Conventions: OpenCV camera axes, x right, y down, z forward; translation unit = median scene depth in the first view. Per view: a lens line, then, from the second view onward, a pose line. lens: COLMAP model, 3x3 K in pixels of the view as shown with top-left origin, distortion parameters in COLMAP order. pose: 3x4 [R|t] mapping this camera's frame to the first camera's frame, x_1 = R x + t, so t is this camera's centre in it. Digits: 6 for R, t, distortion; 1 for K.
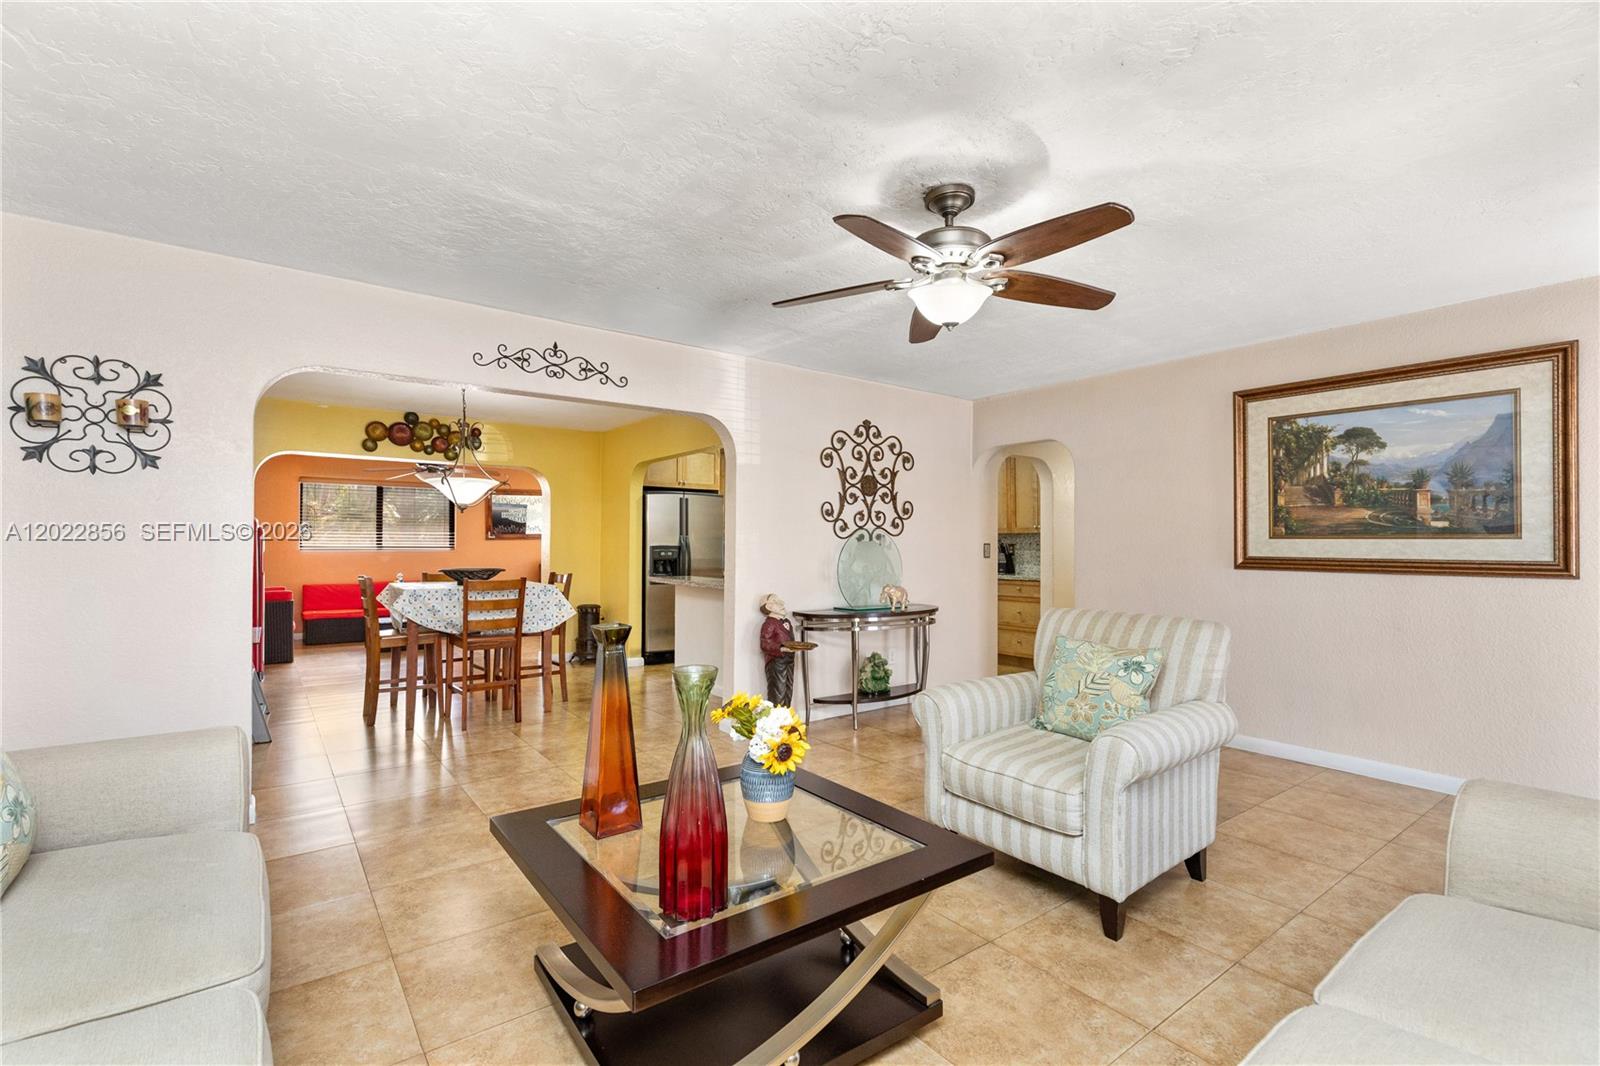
lens RADIAL K [[721.4, 0, 787.7], [0, 721.4, 539.4], [0, 0, 1]] dist [0.009305, -0.002108]
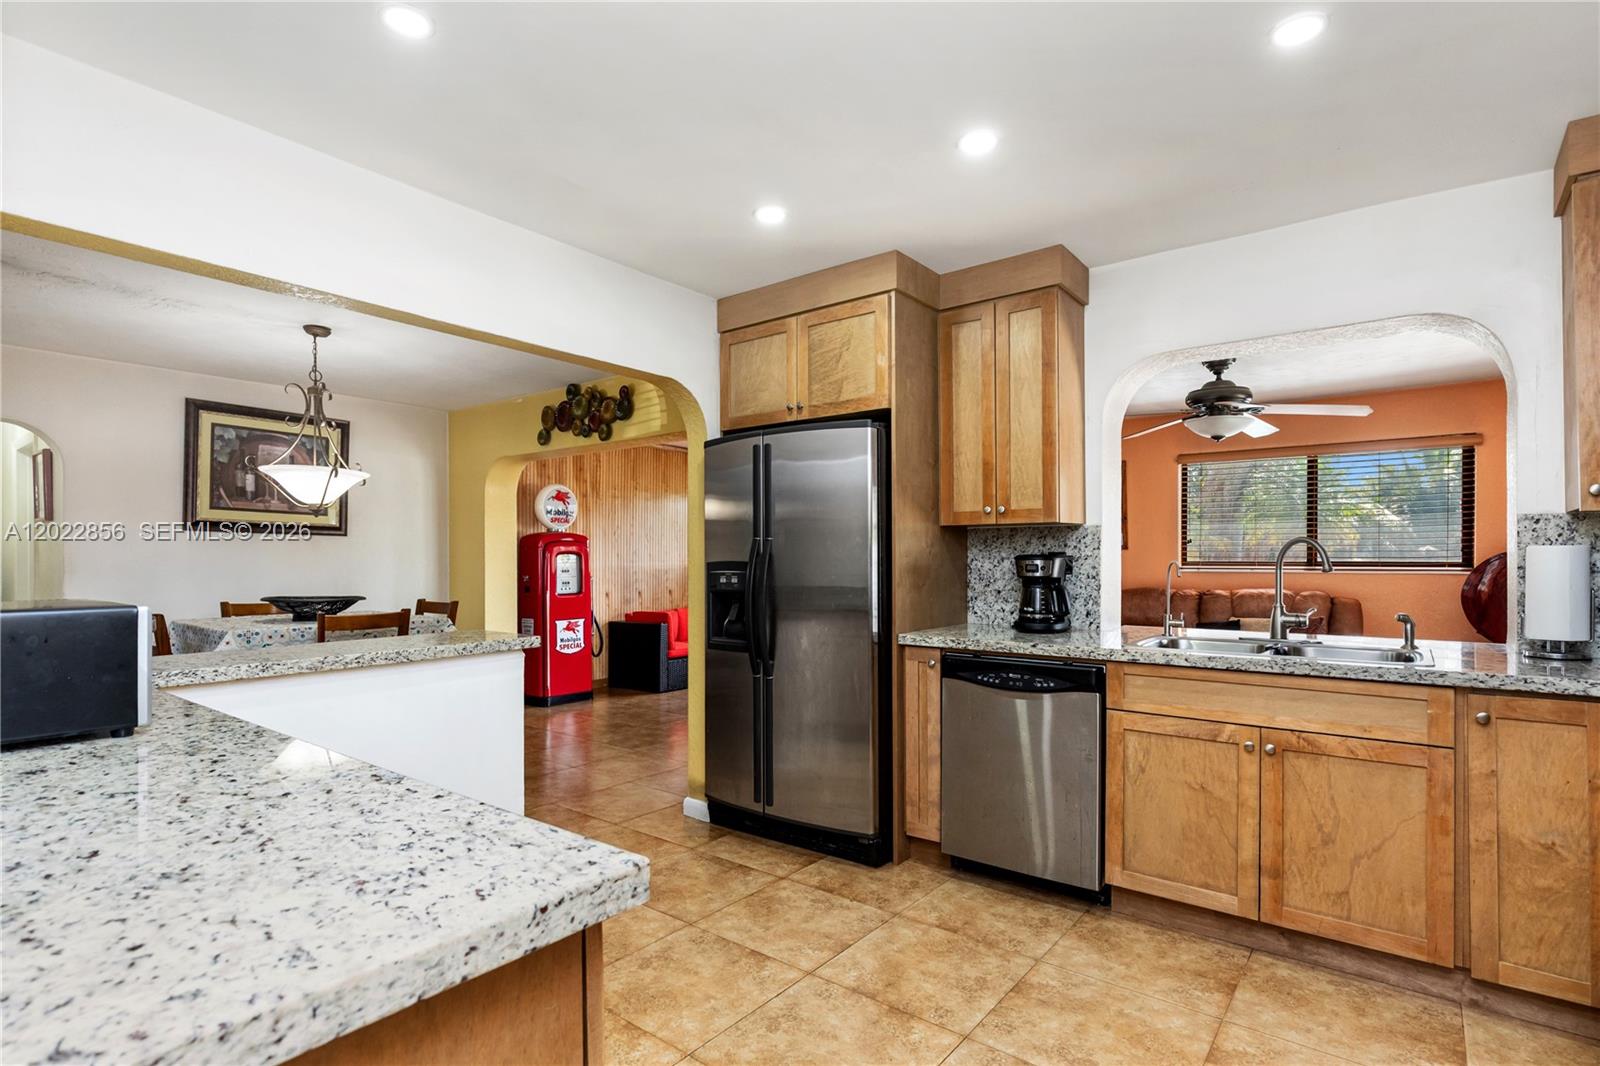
lens RADIAL K [[794.9, 0, 790.1], [0, 794.9, 558.1], [0, 0, 1]] dist [0.000291, -0.000322]
pose [[0.253884, -0.008348, -0.967199, 0.413403], [0.010399, 0.999929, -0.005900, 0.014203], [0.967179, -0.008560, 0.253953, 1.254038]]
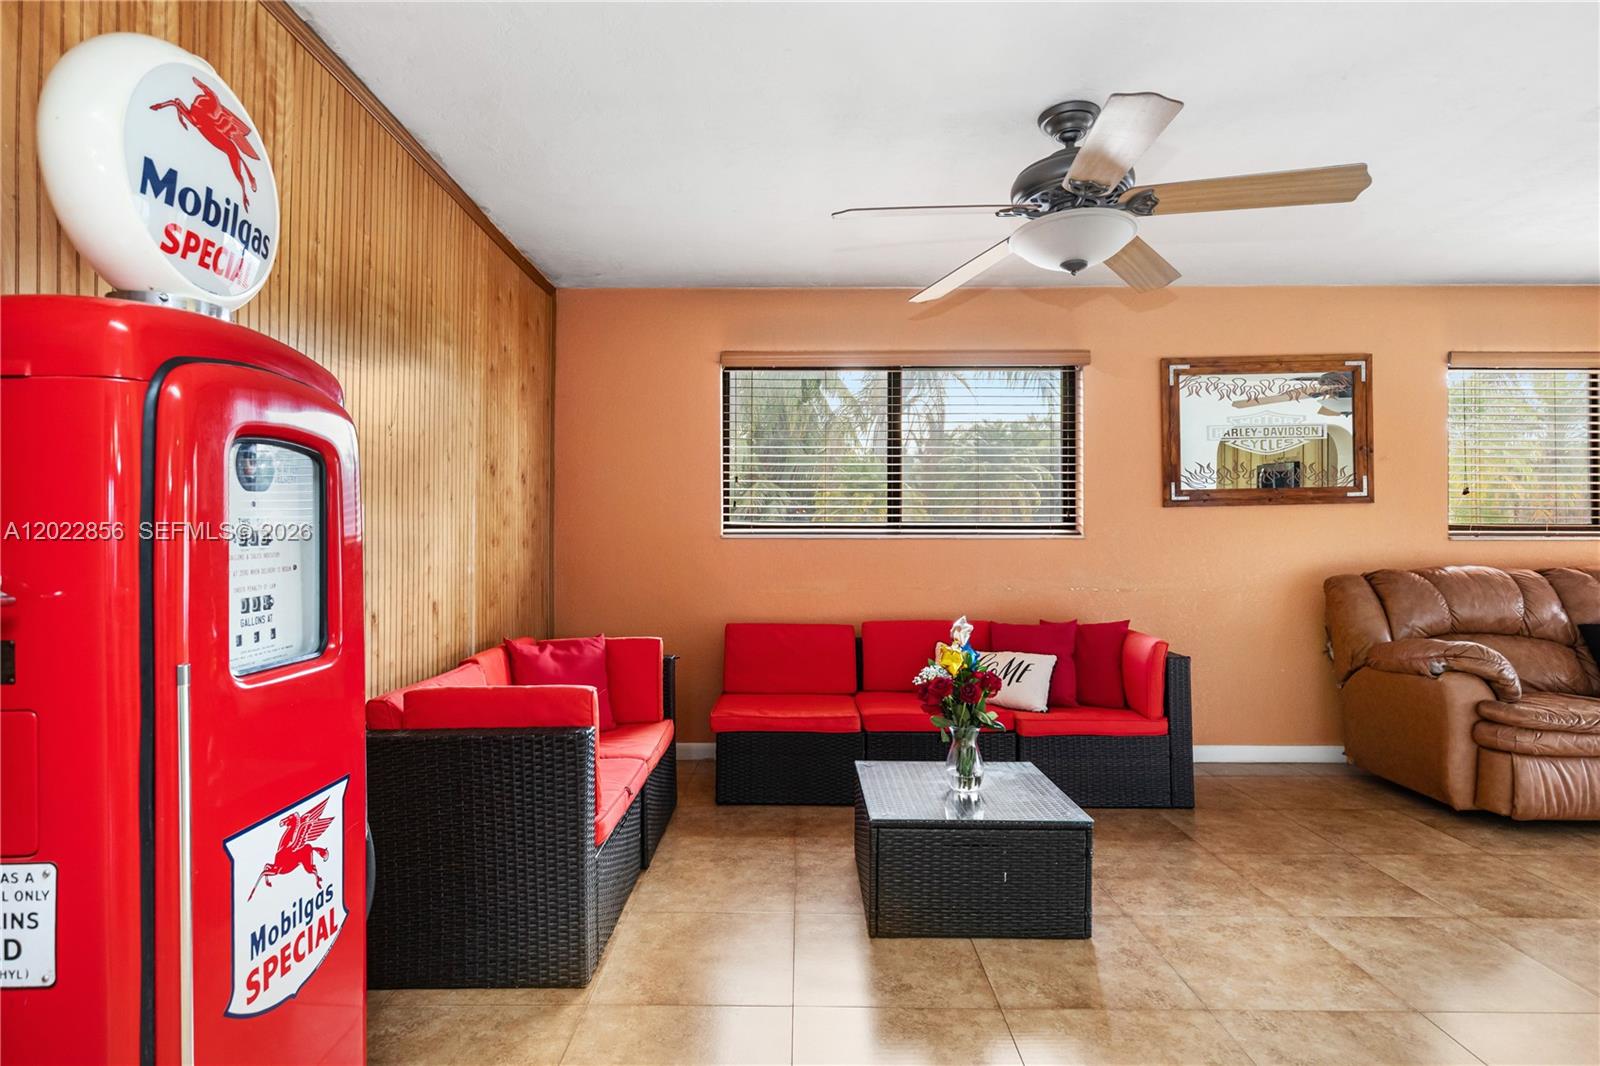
lens RADIAL K [[815.3, 0, 780.0], [0, 815.3, 527.7], [0, 0, 1]] dist [-0.014605, 0.003149]
pose [[0.789174, -0.007325, -0.614127, -0.637588], [0.007305, 0.999970, -0.002540, 0.022206], [0.614127, -0.002482, 0.789203, 1.138474]]
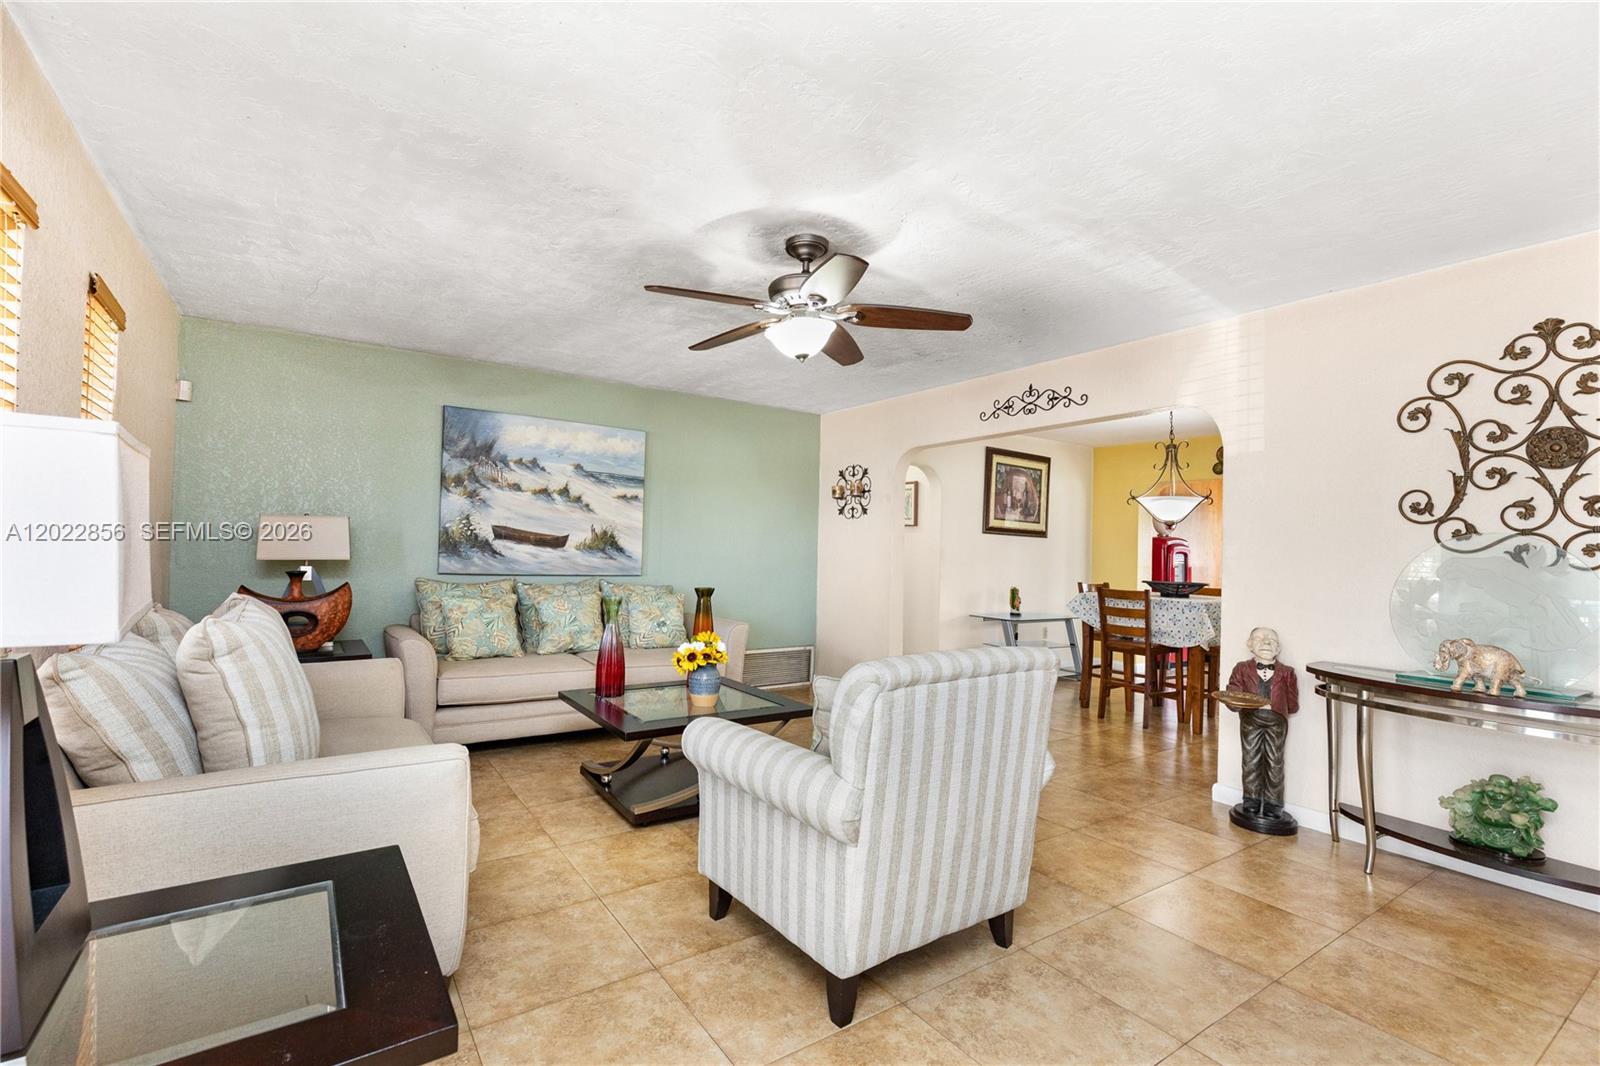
lens RADIAL K [[721.4, 0, 779.8], [0, 721.4, 539.3], [0, 0, 1]] dist [0.009305, -0.002108]
pose [[-0.060641, -0.018507, -0.997988, 0.651493], [-0.014394, 0.999740, -0.017664, 0.005699], [0.998056, 0.013294, -0.060892, 0.496184]]
